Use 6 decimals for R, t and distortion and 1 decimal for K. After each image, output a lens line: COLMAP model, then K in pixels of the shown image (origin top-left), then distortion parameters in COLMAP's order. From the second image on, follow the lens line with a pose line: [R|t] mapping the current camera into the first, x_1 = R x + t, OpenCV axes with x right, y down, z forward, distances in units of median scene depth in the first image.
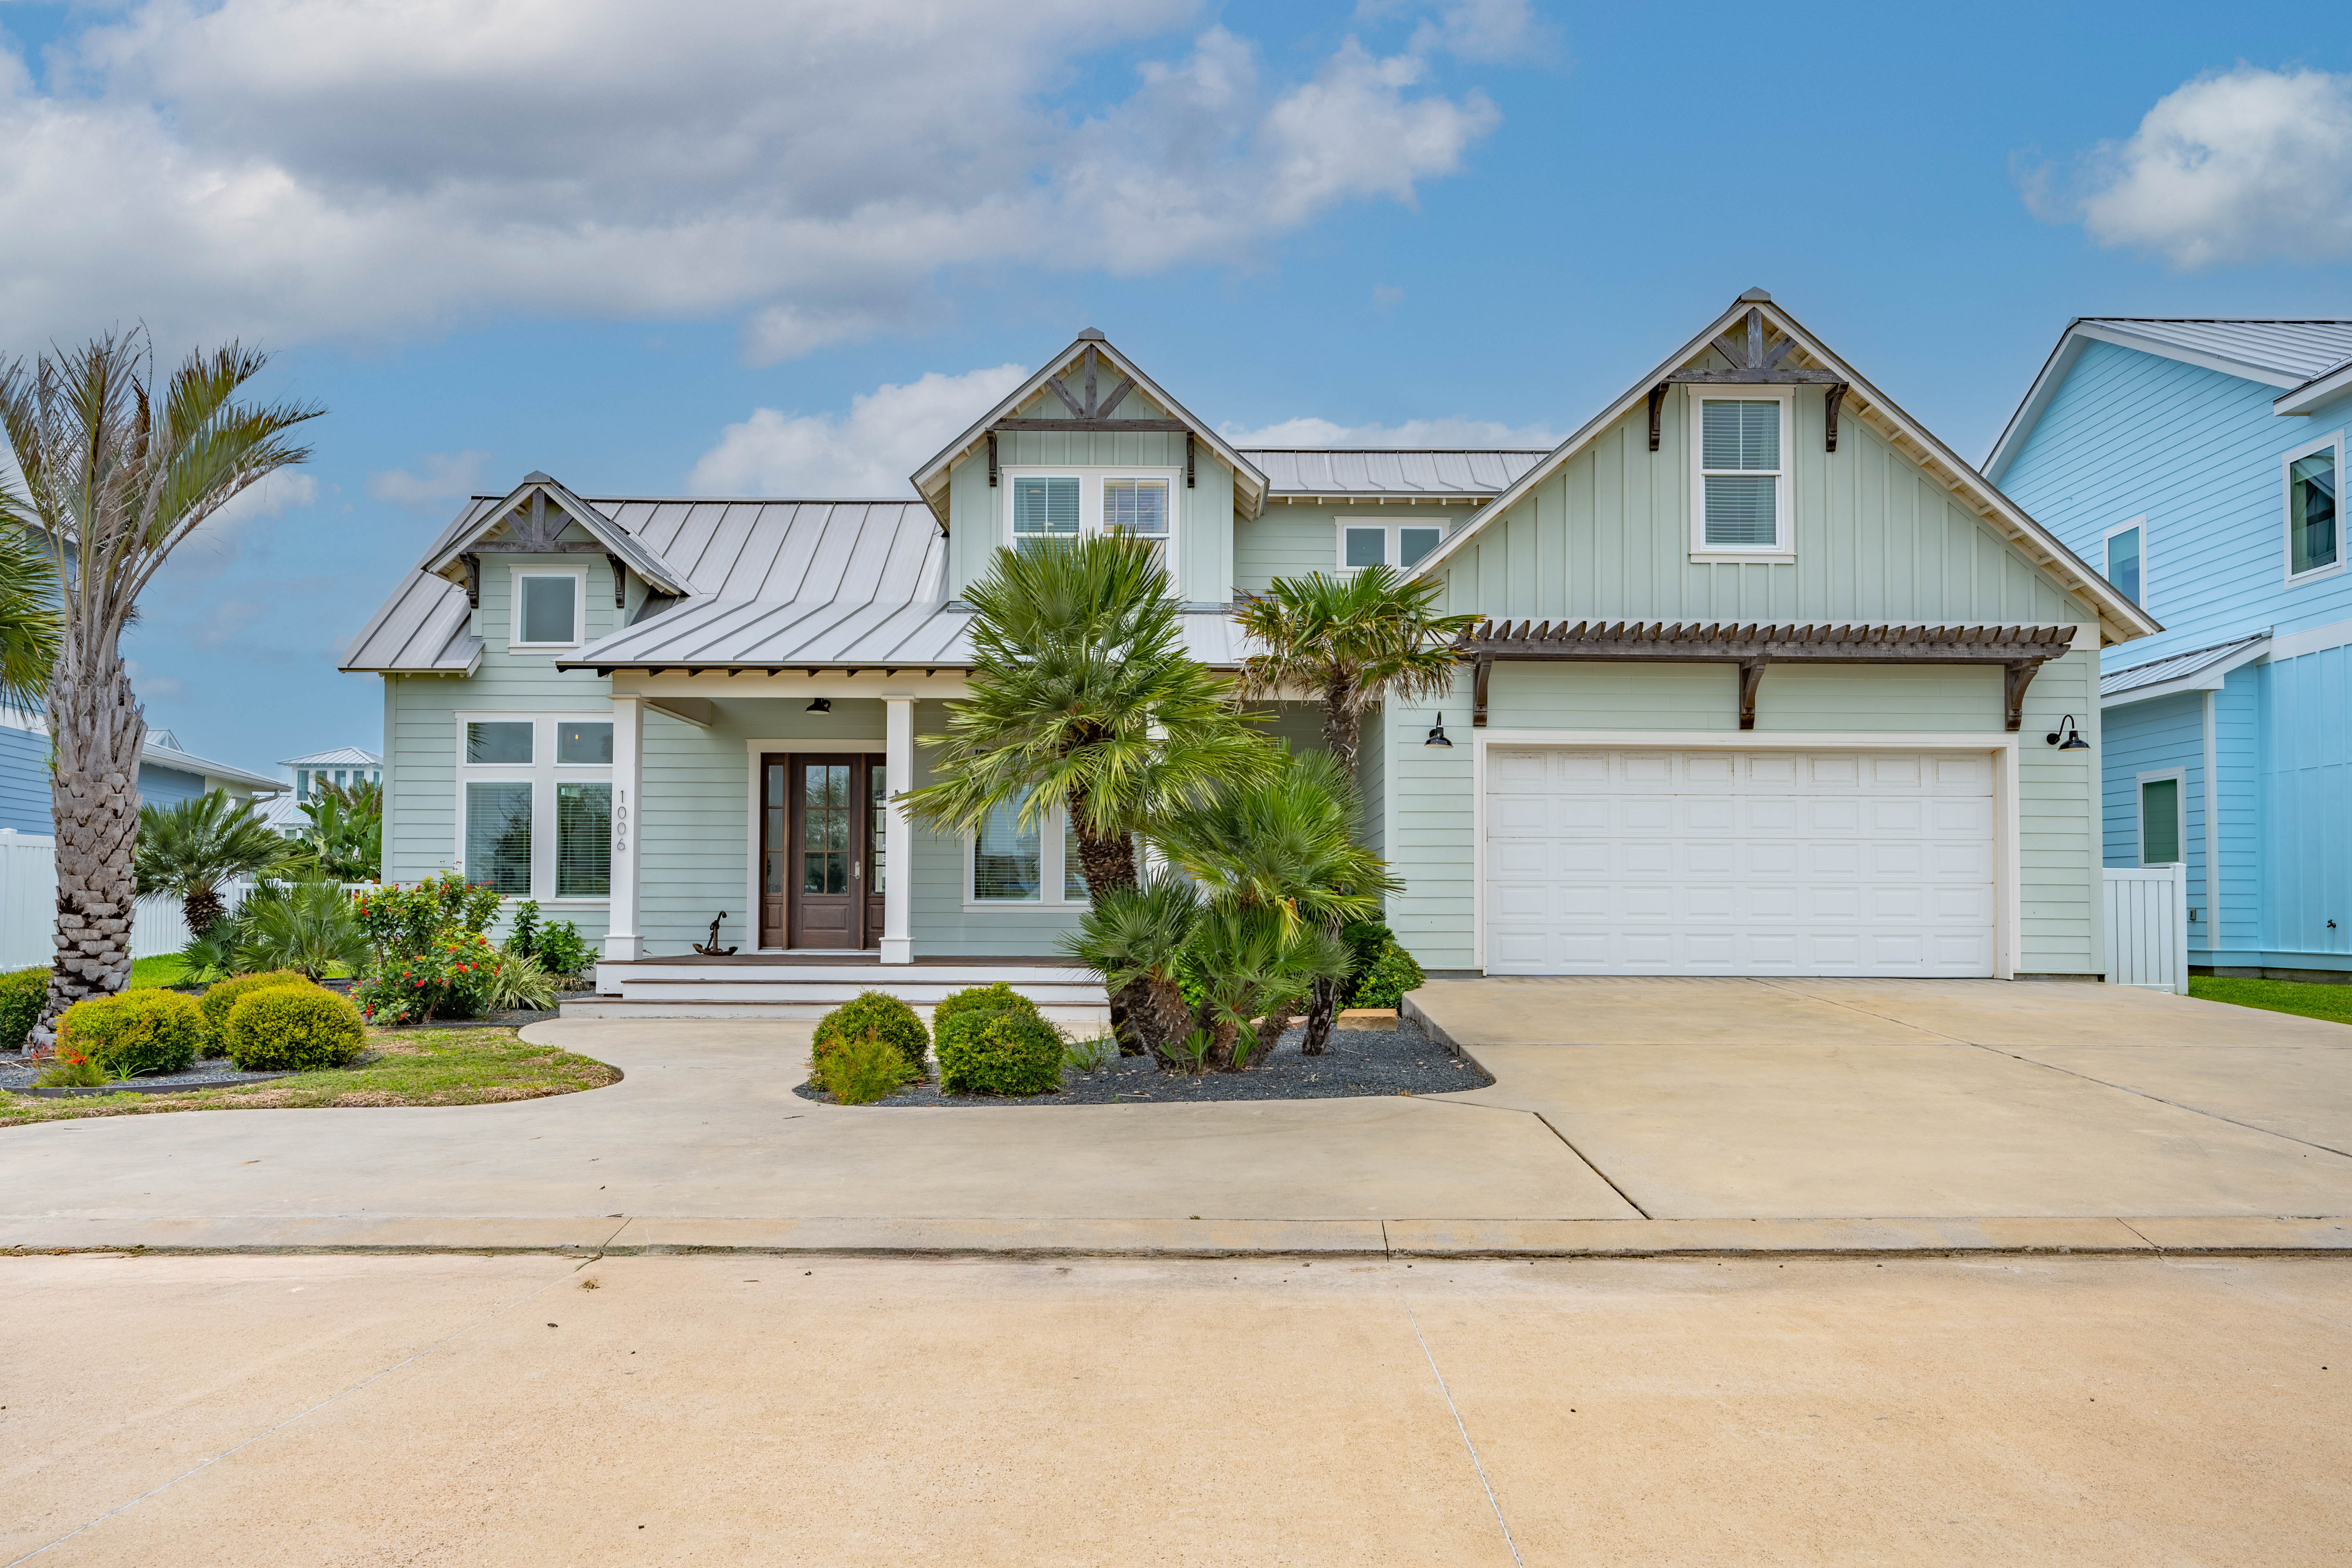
lens RADIAL K [[1518.9, 0, 1192.2], [0, 1518.9, 860.3], [0, 0, 1]] dist [-0.007225, 0.002399]
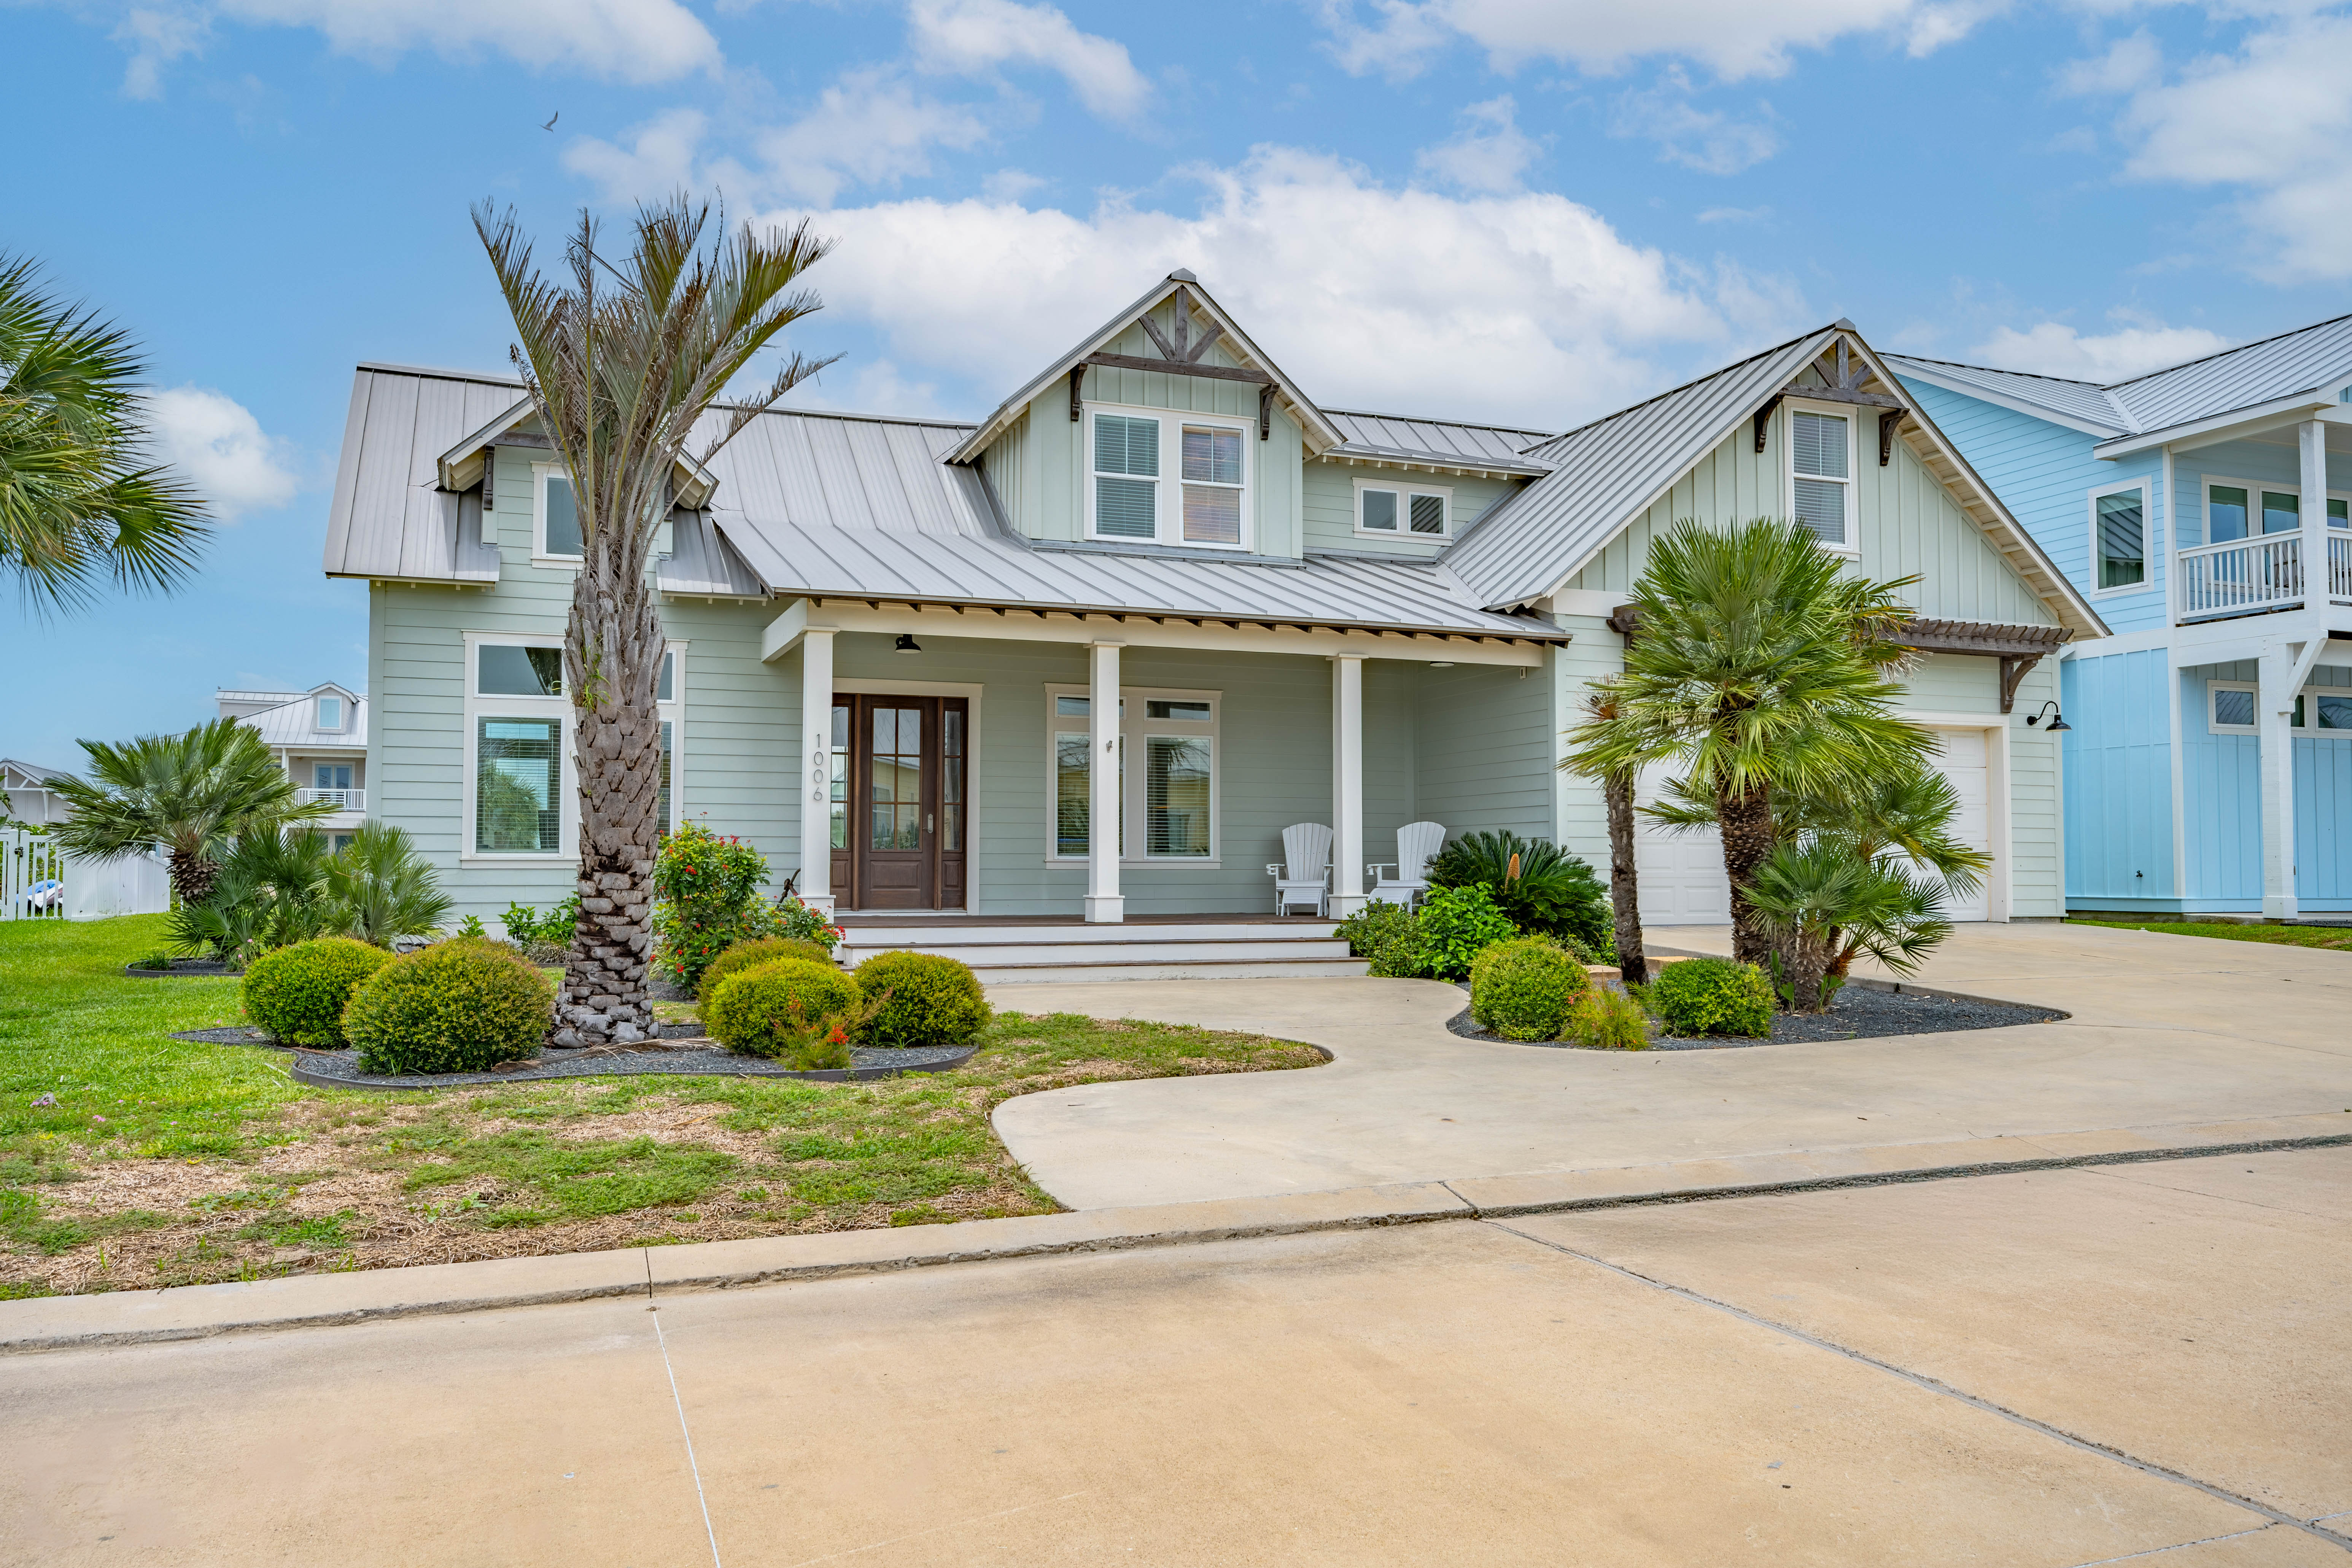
lens RADIAL K [[1645.3, 0, 1175.1], [0, 1645.3, 789.9], [0, 0, 1]] dist [-0.007696, -0.002350]
pose [[0.939748, 0.013257, 0.341610, -0.467401], [-0.008711, 0.999852, -0.014838, -0.000290], [-0.341756, 0.010968, 0.939725, 0.013030]]
